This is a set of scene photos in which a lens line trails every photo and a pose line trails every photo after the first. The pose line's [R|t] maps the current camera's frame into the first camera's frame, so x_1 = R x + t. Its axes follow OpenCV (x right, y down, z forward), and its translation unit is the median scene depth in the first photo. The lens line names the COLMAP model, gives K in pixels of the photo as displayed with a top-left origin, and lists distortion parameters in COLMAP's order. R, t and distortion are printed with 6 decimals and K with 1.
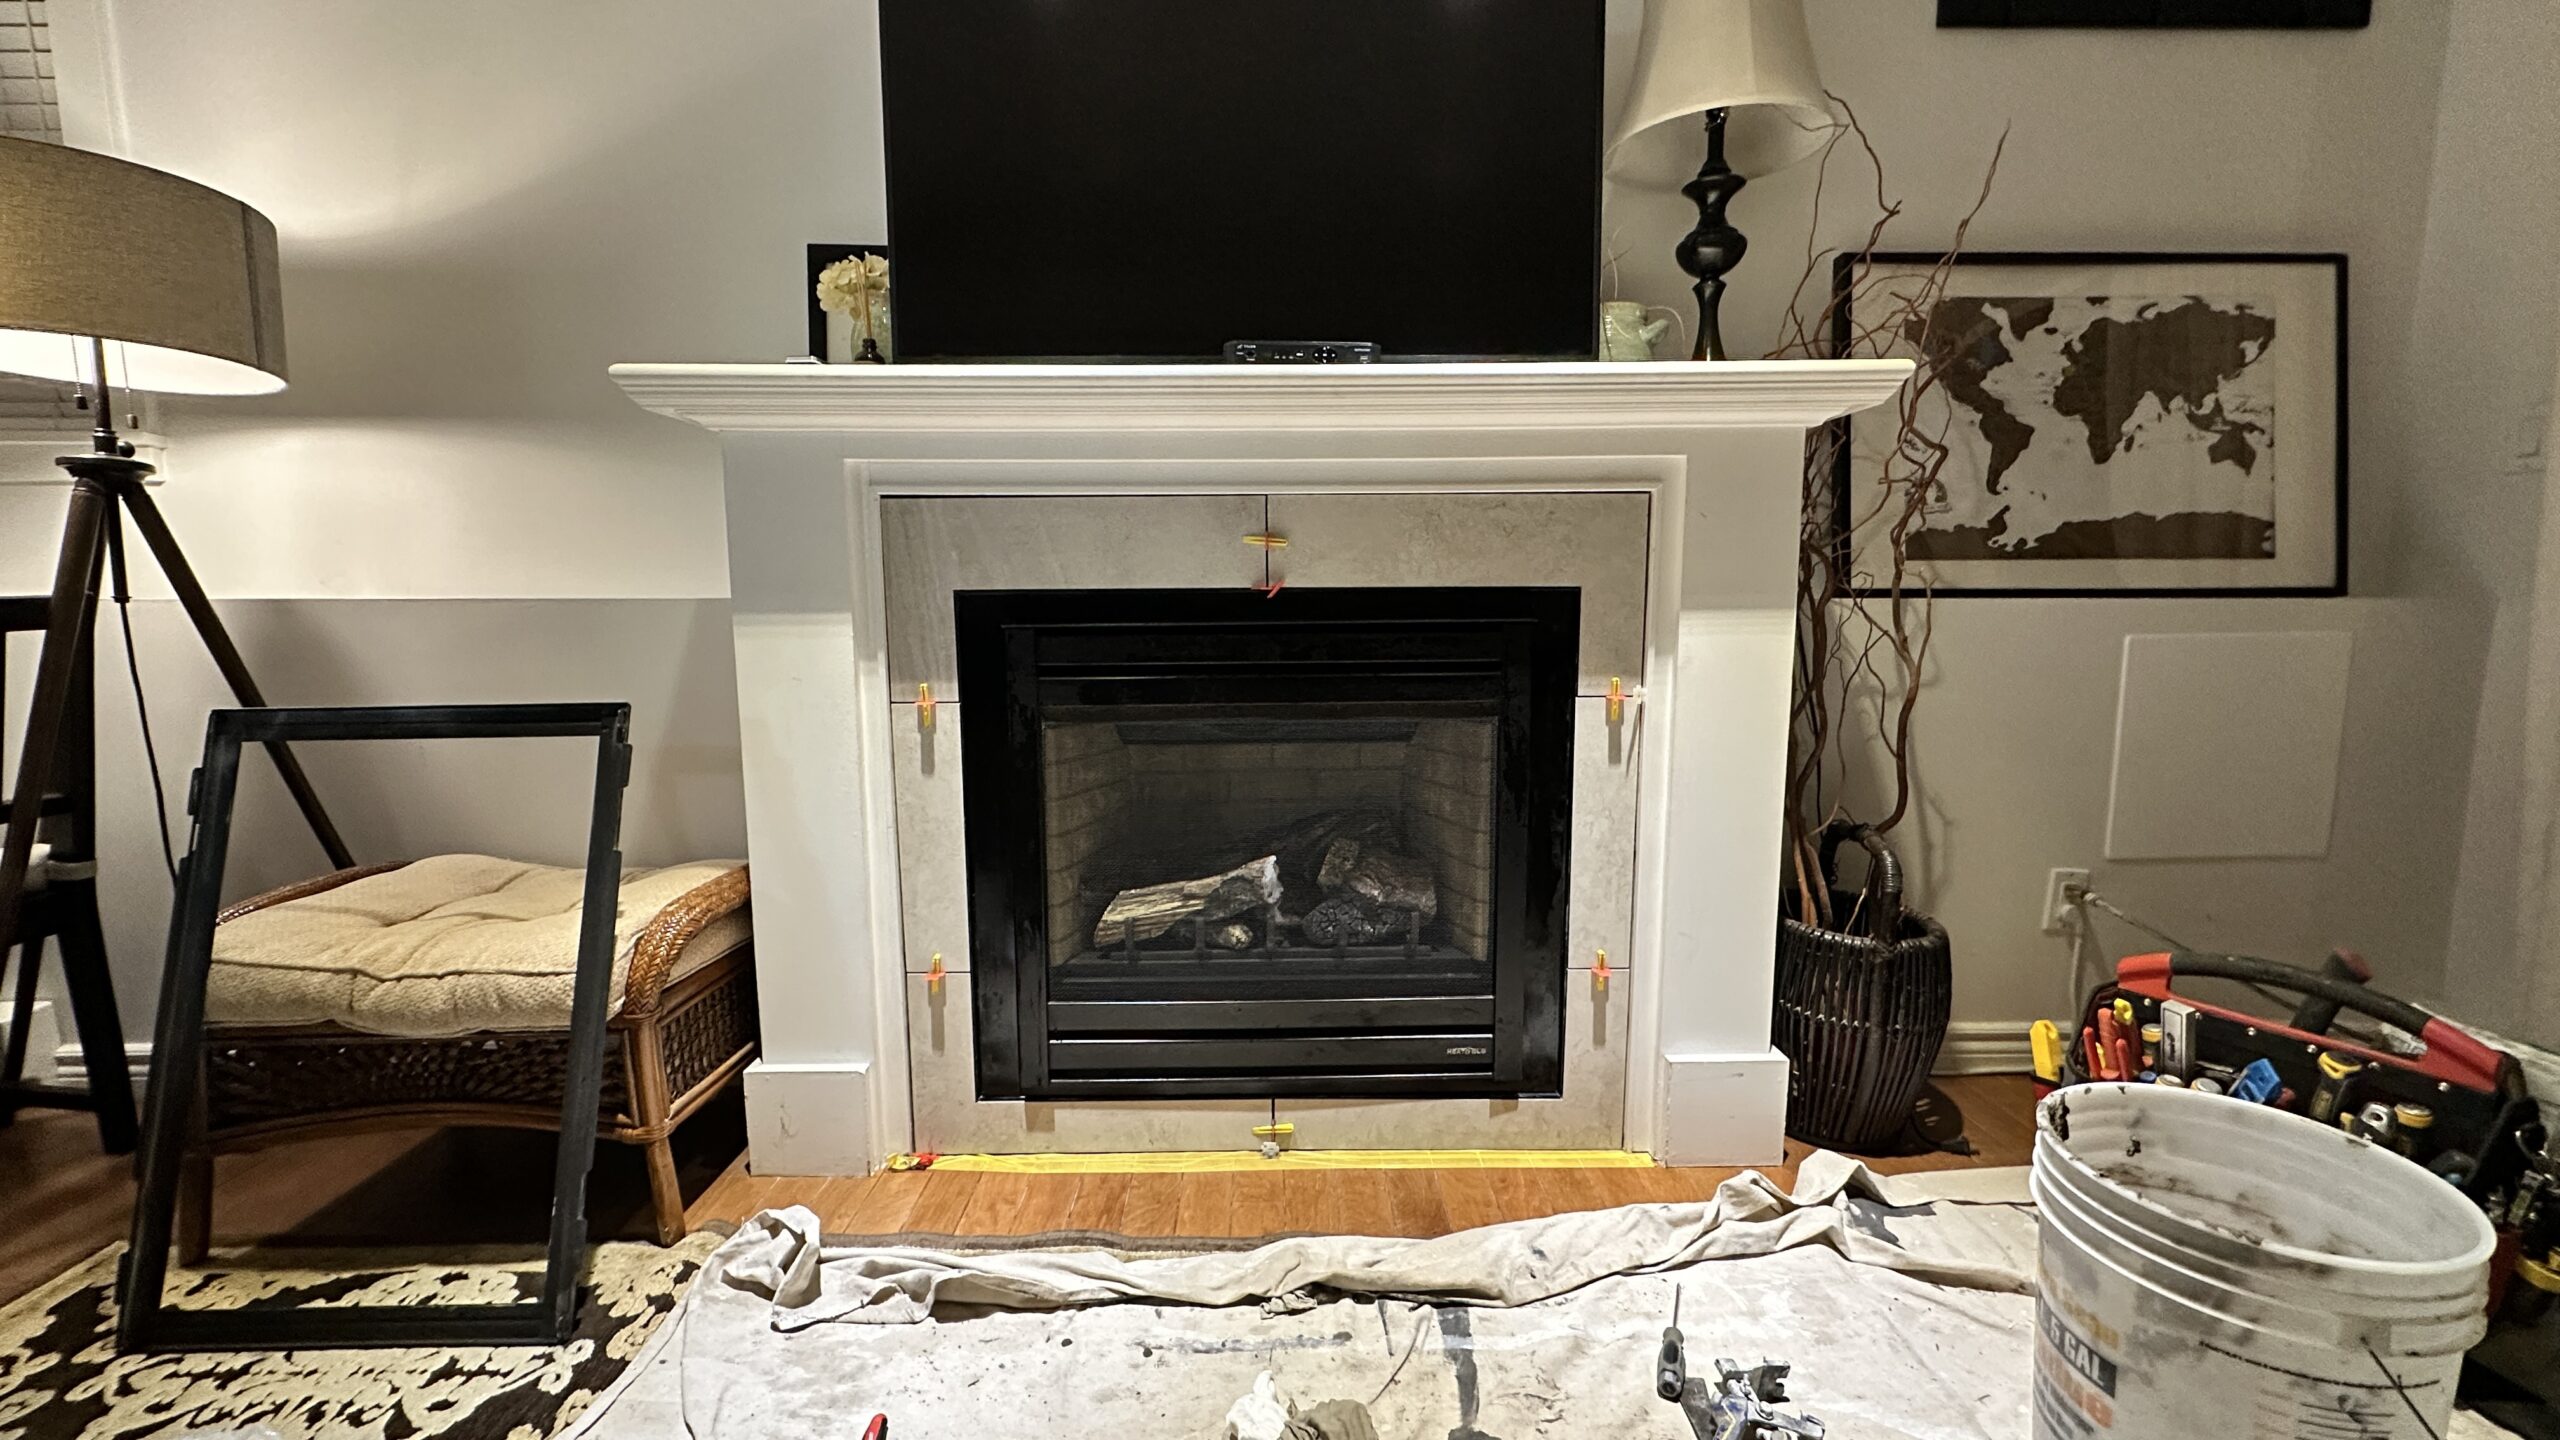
lens RADIAL K [[1009.1, 0, 1257.1], [0, 1009.1, 709.8], [0, 0, 1]] dist [-0.011549, 0.000000]
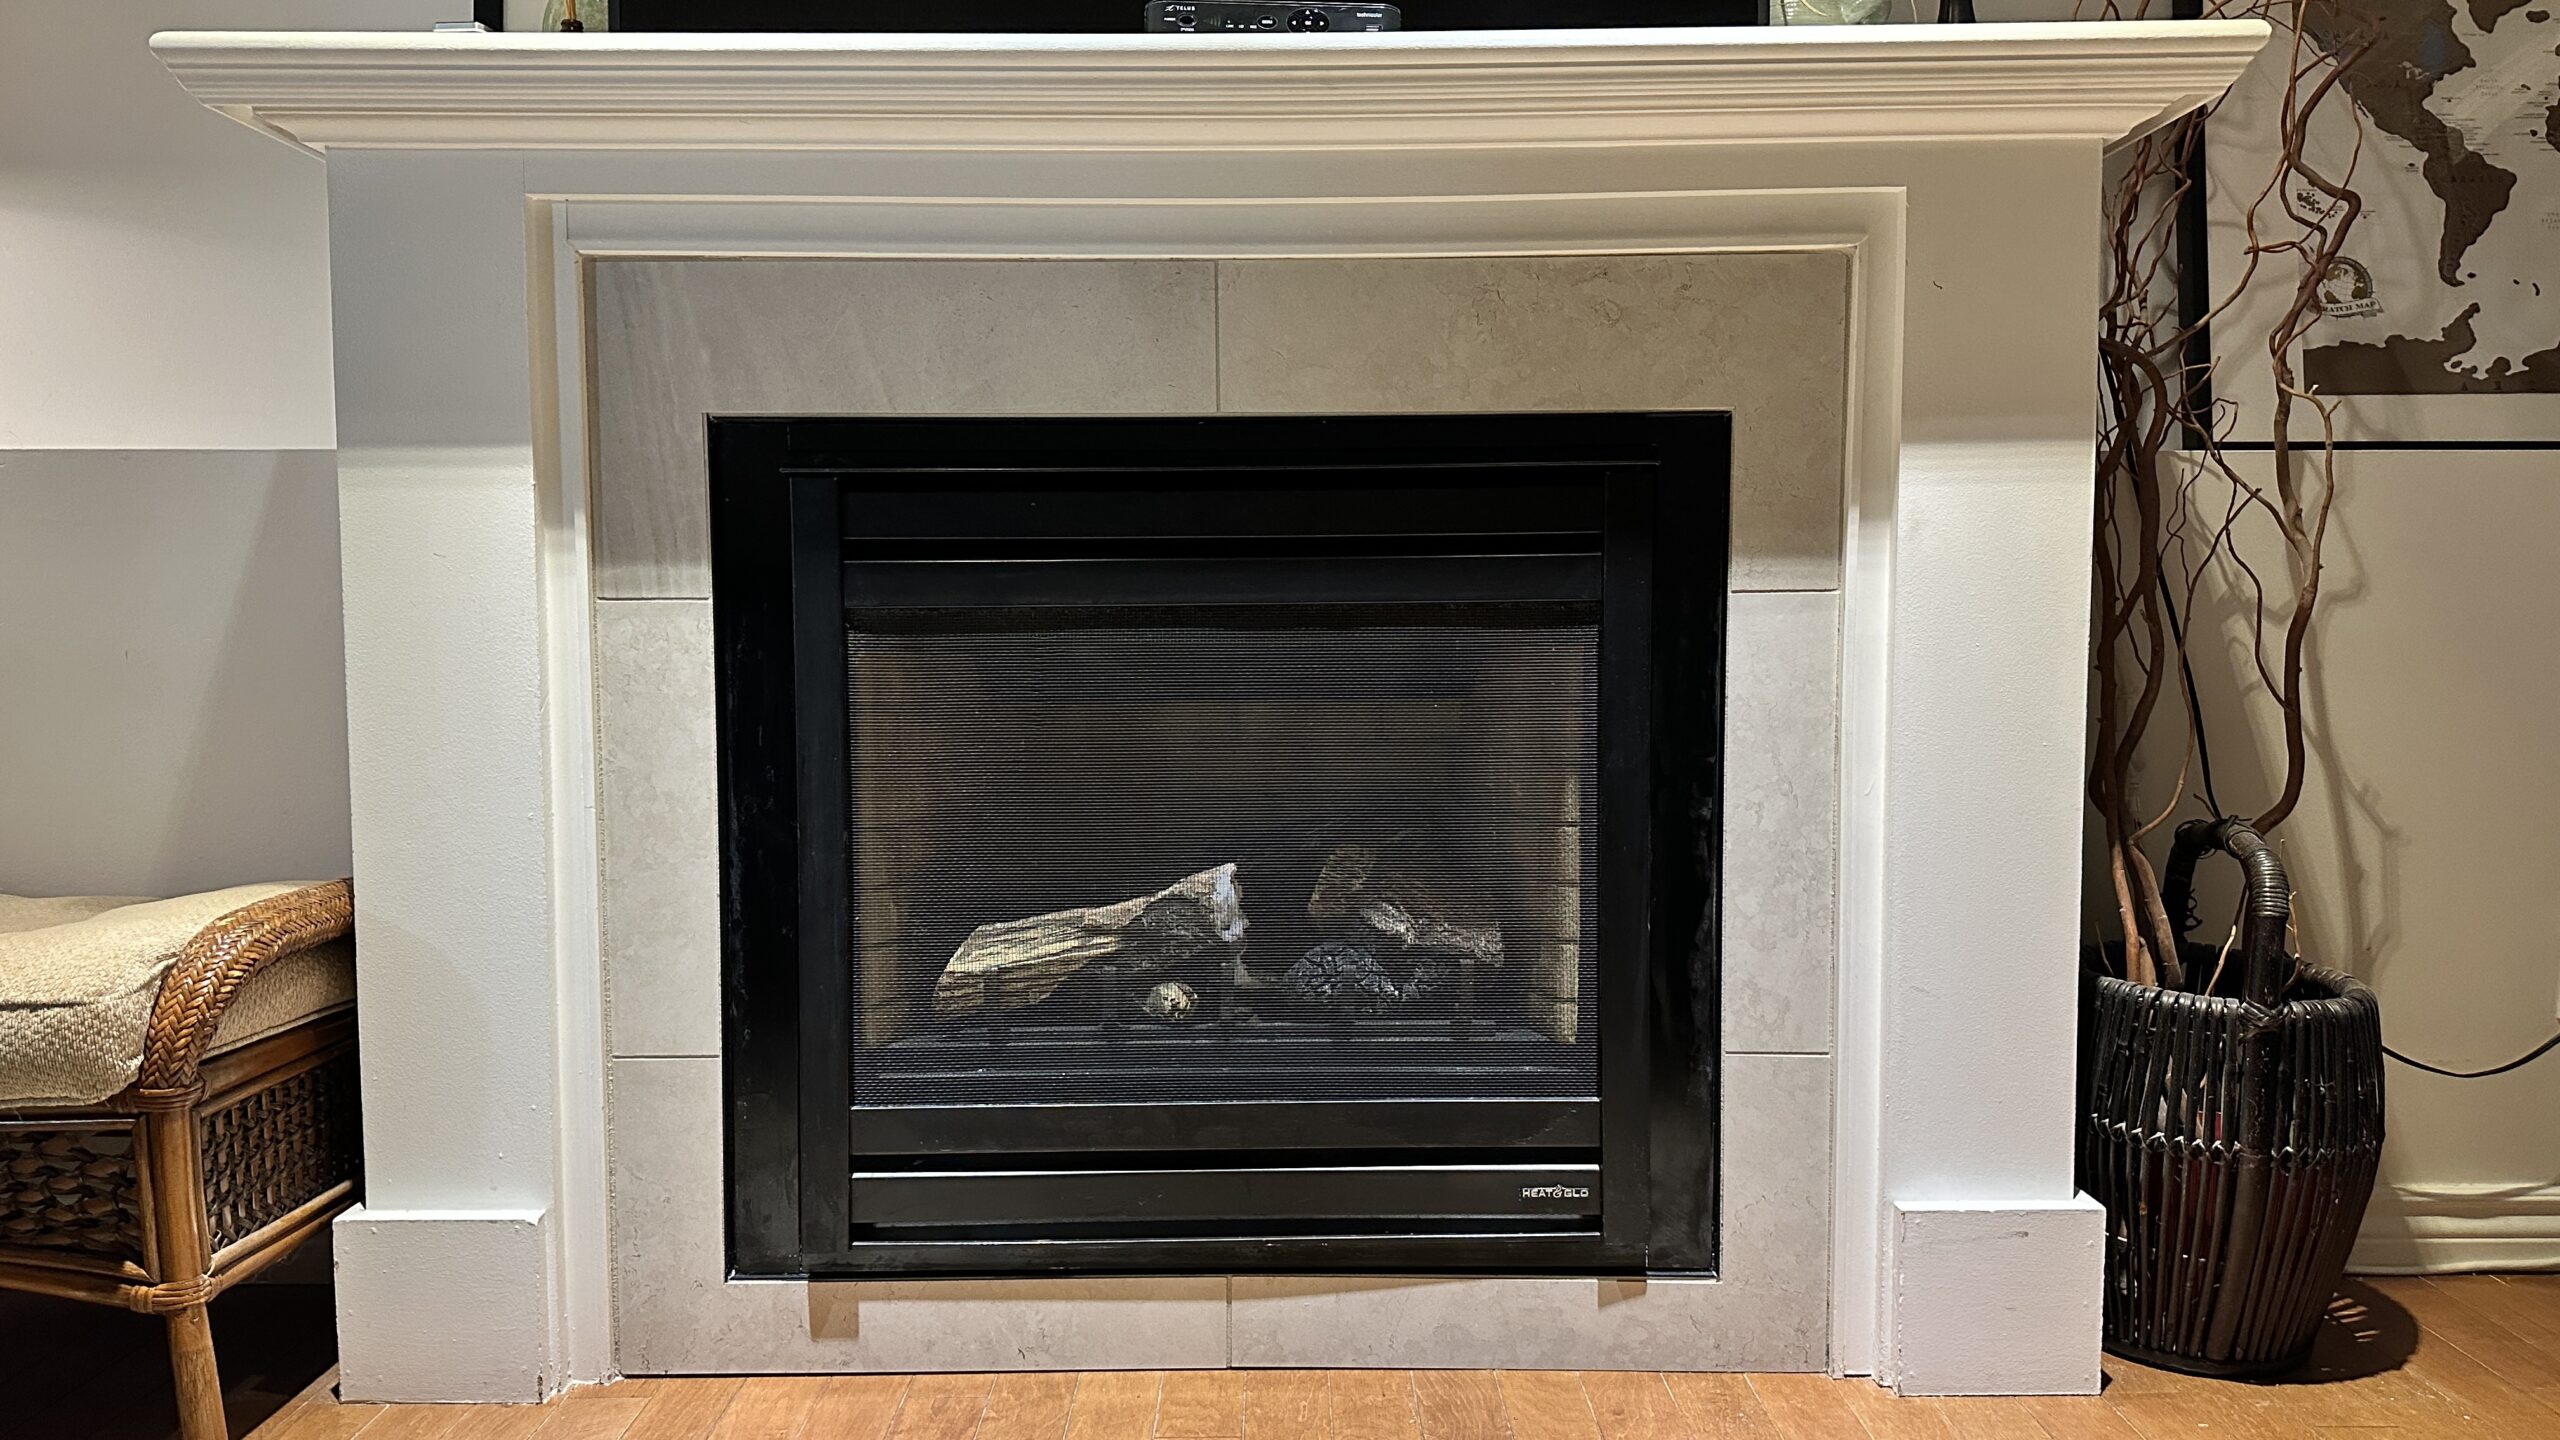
lens RADIAL K [[1784.3, 0, 1242.7], [0, 1784.3, 703.6], [0, 0, 1]] dist [0.035255, -0.048025]
pose [[0.999977, 0.001013, -0.006683, 0.030425], [-0.001335, 0.998829, -0.048352, 0.102714], [0.006626, 0.048360, 0.998808, -0.067107]]
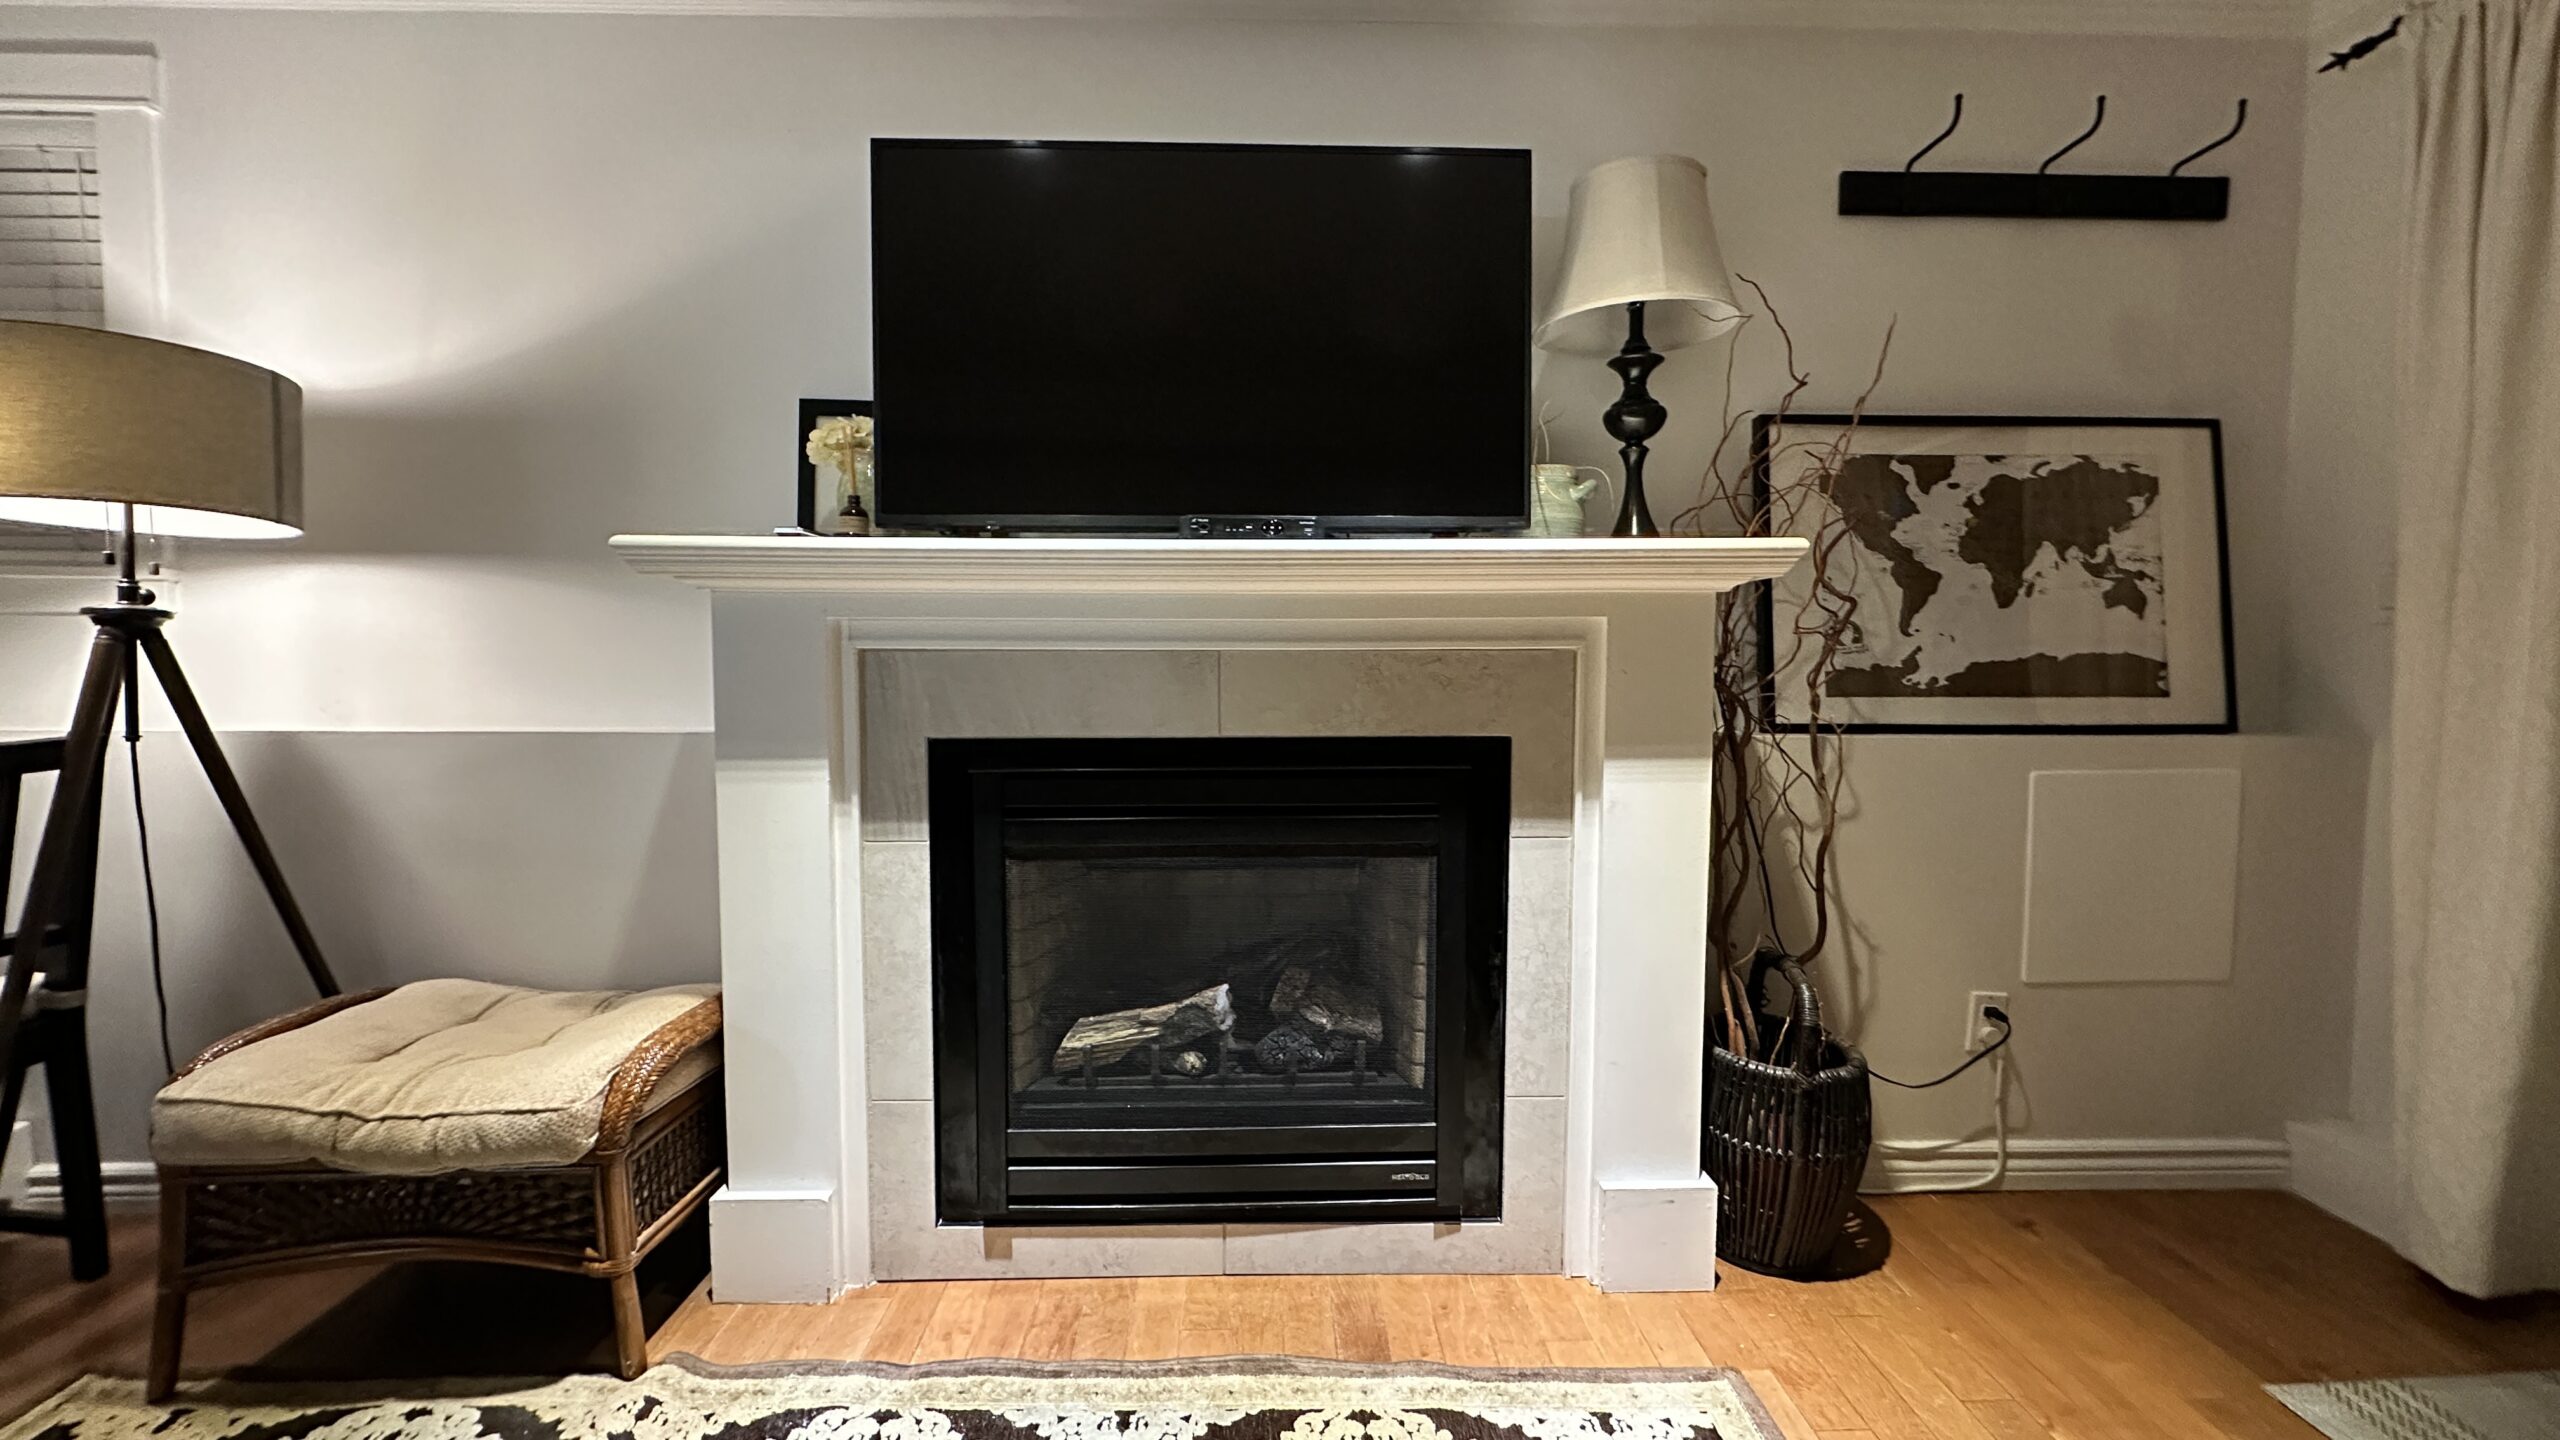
lens RADIAL K [[1009.1, 0, 1257.1], [0, 1009.1, 709.9], [0, 0, 1]] dist [-0.011549, 0.000000]
pose [[0.999875, 0.006698, 0.014313, 0.031840], [-0.005750, 0.997851, -0.065269, -0.074515], [-0.014719, 0.065179, 0.997765, -0.066533]]
